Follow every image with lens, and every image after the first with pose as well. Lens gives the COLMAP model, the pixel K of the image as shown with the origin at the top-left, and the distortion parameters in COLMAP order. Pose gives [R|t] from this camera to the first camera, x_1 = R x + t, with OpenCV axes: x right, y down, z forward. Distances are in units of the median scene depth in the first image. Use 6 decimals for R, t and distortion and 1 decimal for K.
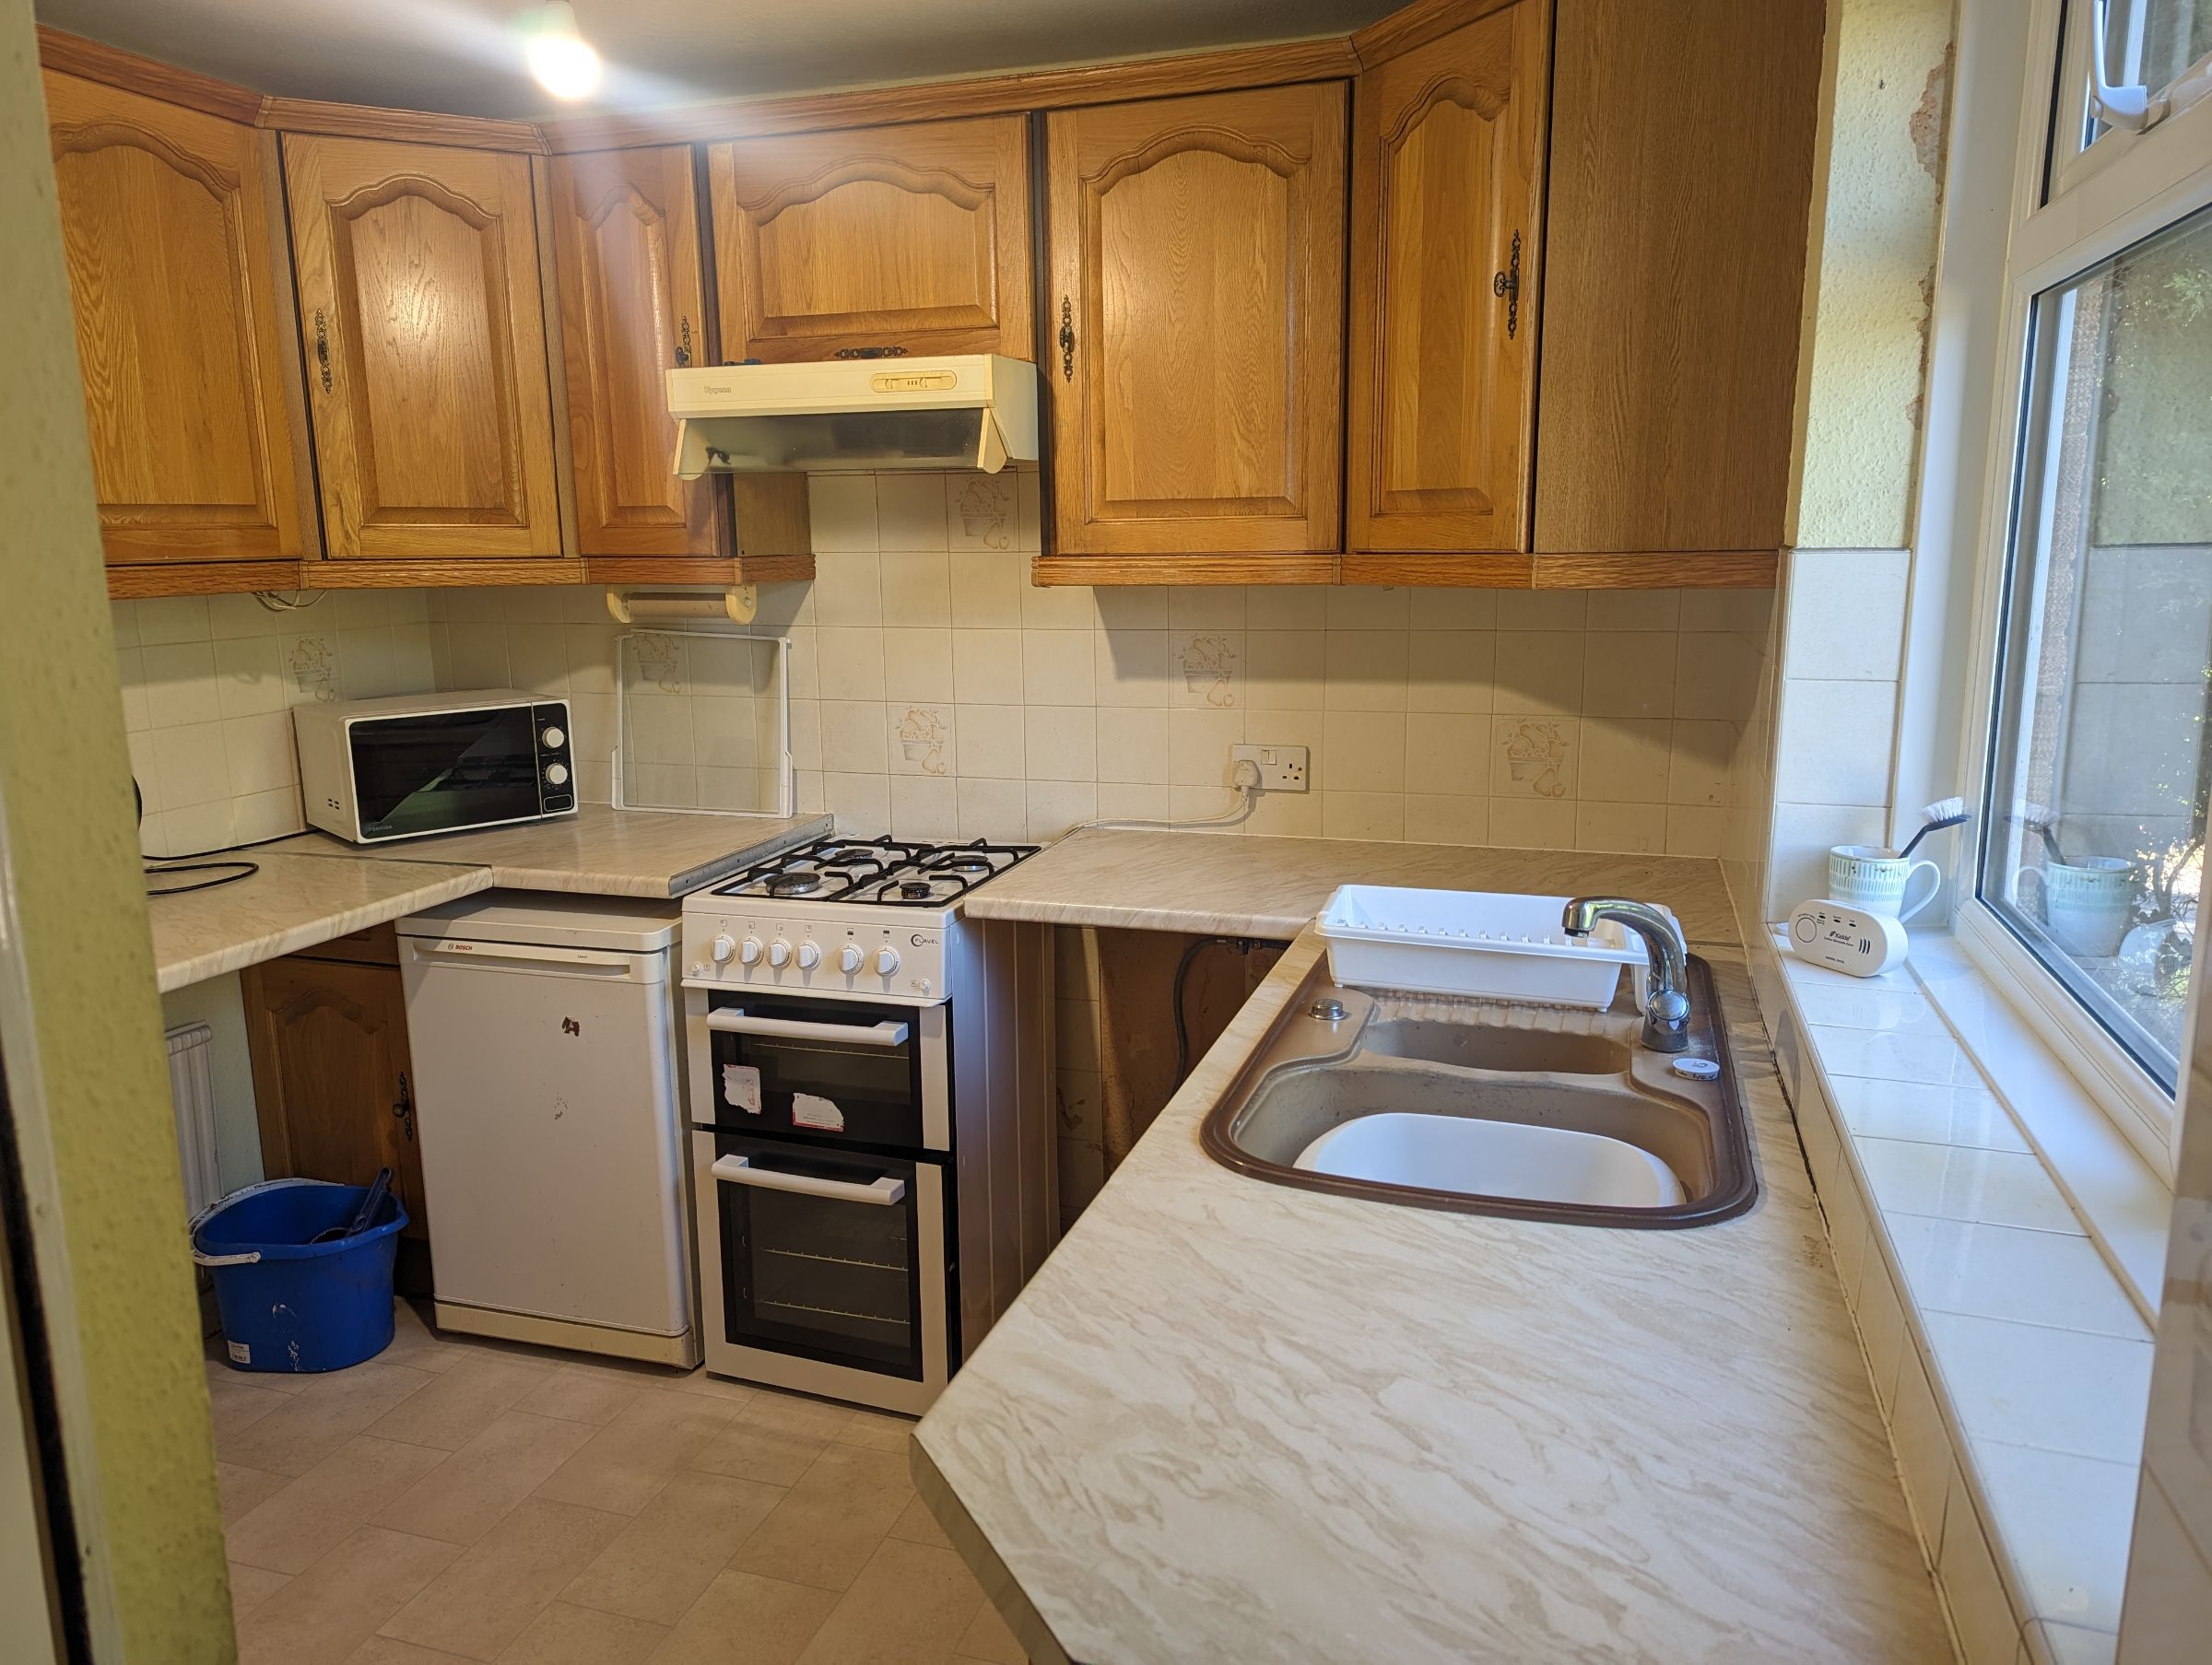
lens RADIAL K [[1552.1, 0, 1124.7], [0, 1552.1, 824.5], [0, 0, 1]] dist [0.068689, -0.049413]
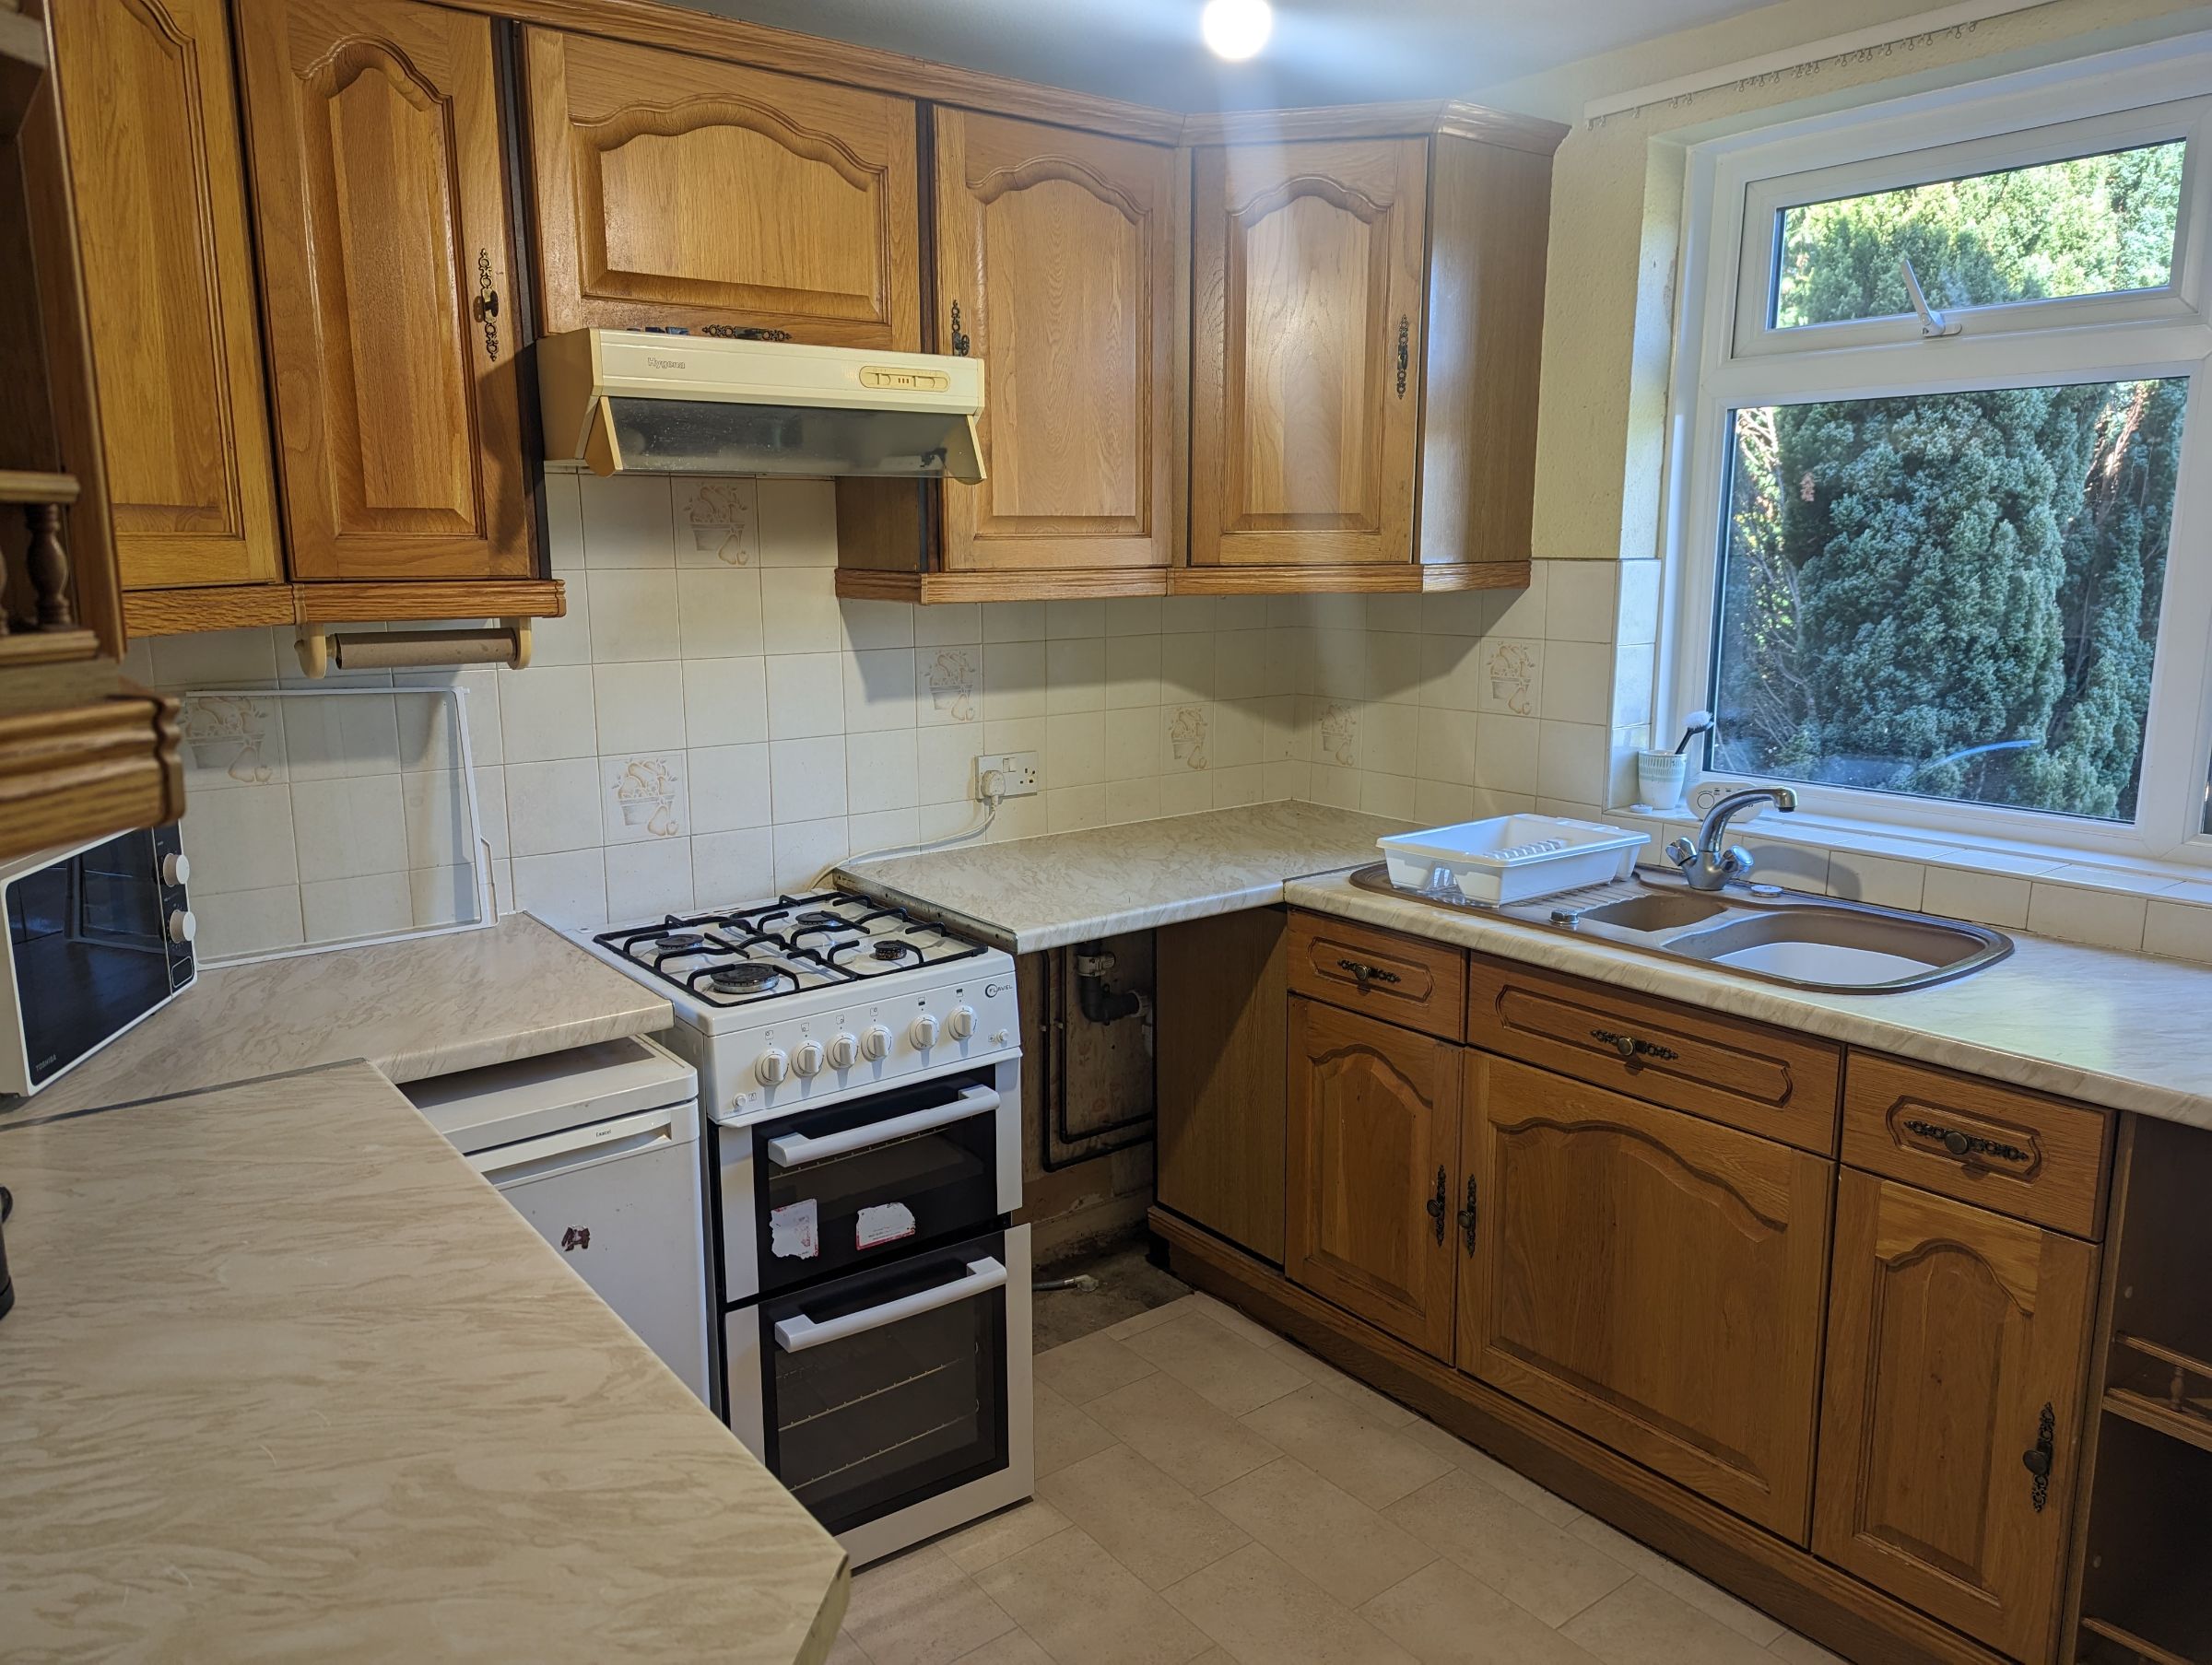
lens RADIAL K [[1552.1, 0, 1124.7], [0, 1552.1, 824.5], [0, 0, 1]] dist [0.068689, -0.049413]
pose [[0.568485, -0.142647, 0.810232, -0.775342], [0.148855, 0.986433, 0.069227, -0.070429], [-0.809115, 0.081252, 0.582006, 0.371634]]
